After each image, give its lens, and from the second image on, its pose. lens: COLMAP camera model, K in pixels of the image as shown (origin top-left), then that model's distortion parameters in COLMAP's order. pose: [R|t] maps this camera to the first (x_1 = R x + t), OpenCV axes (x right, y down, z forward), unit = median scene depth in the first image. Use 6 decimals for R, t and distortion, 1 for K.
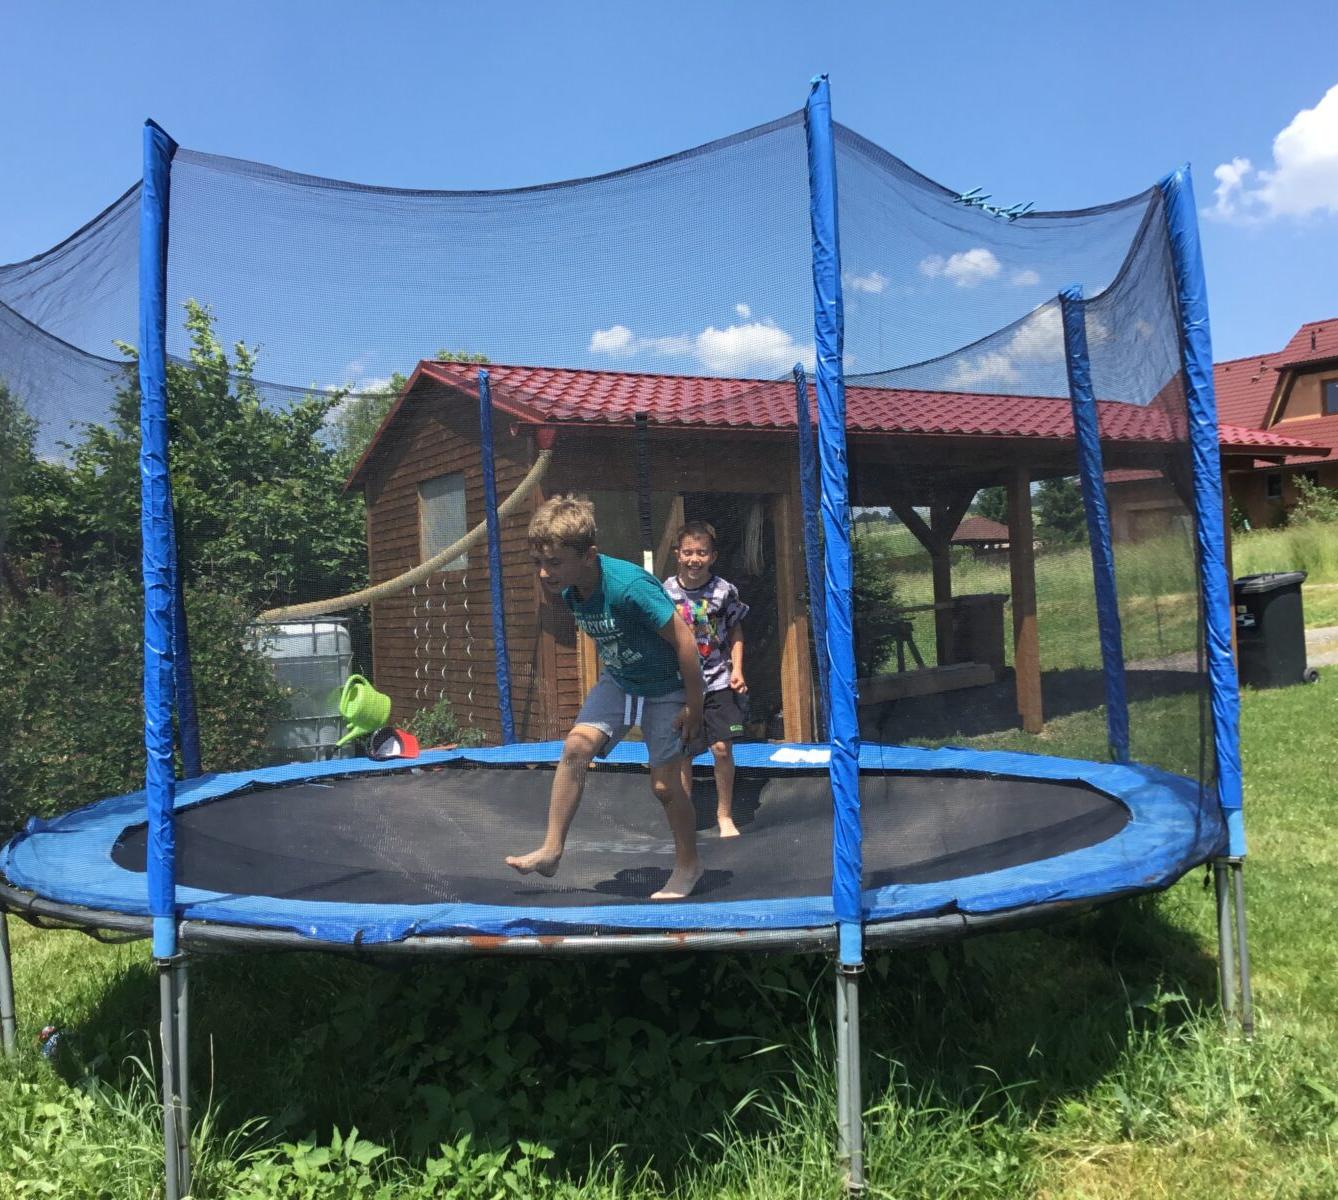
lens RADIAL K [[1351.3, 0, 668.3], [0, 1351.3, 562.5], [0, 0, 1]] dist [0.185542, -0.353924]
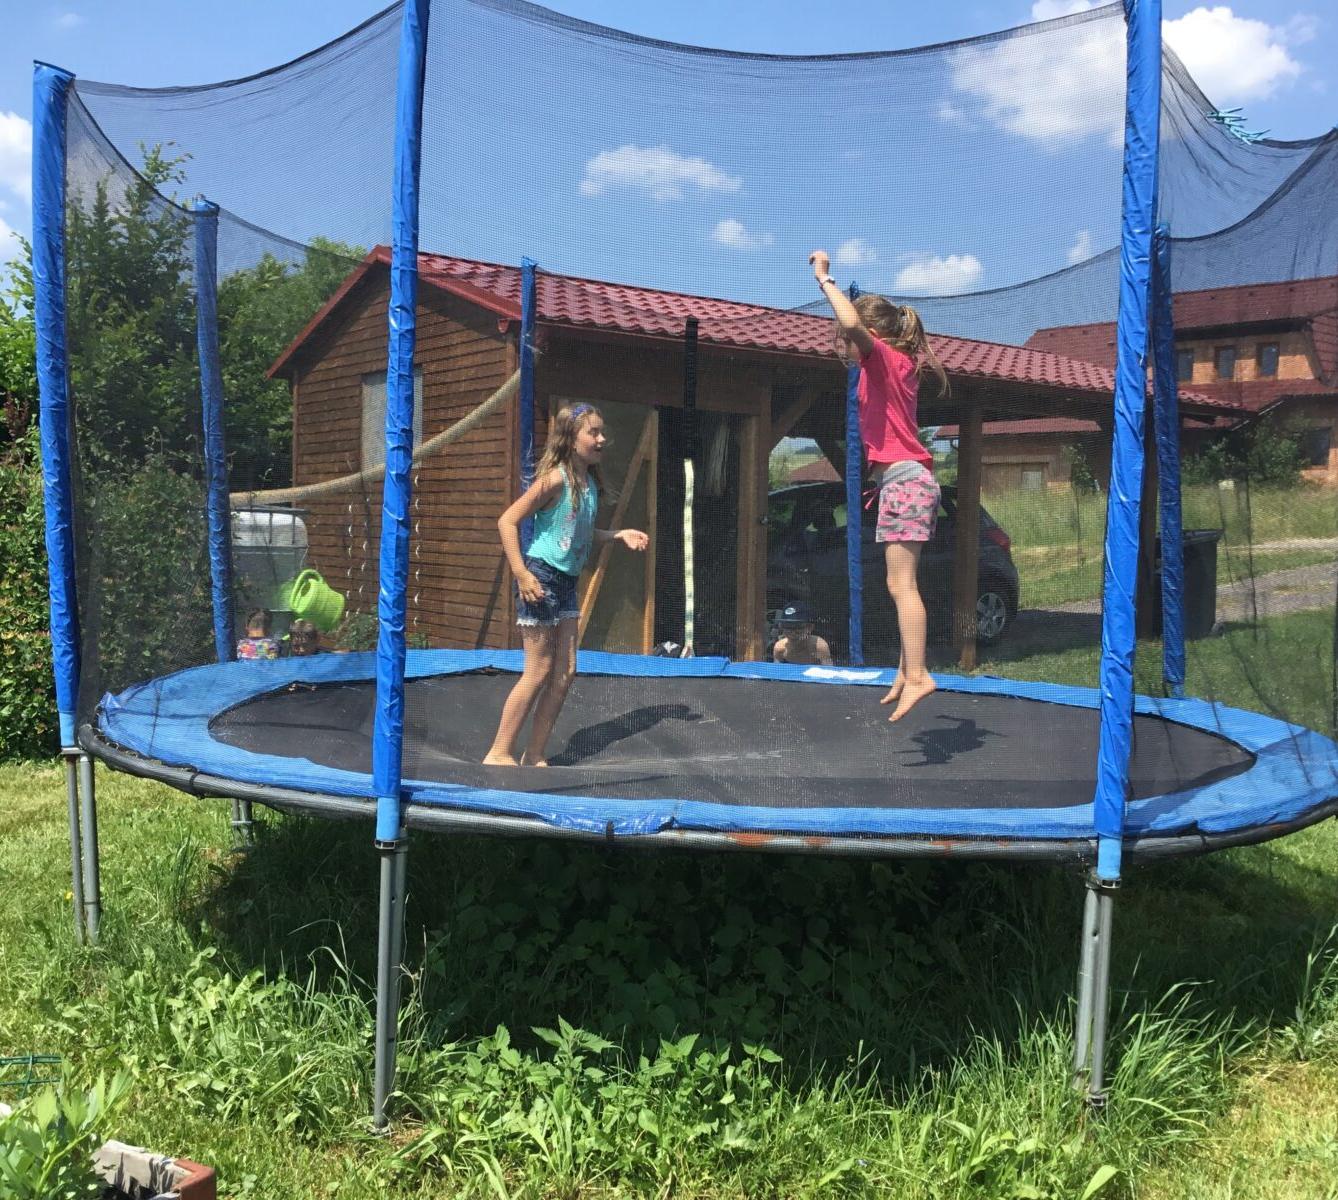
lens RADIAL K [[1364.9, 0, 666.2], [0, 1364.9, 532.9], [0, 0, 1]] dist [0.105055, -0.176108]
pose [[0.991748, 0.065392, 0.110275, -0.285734], [-0.069078, 0.997162, 0.029945, 0.033947], [-0.108004, -0.037315, 0.993450, 0.051456]]
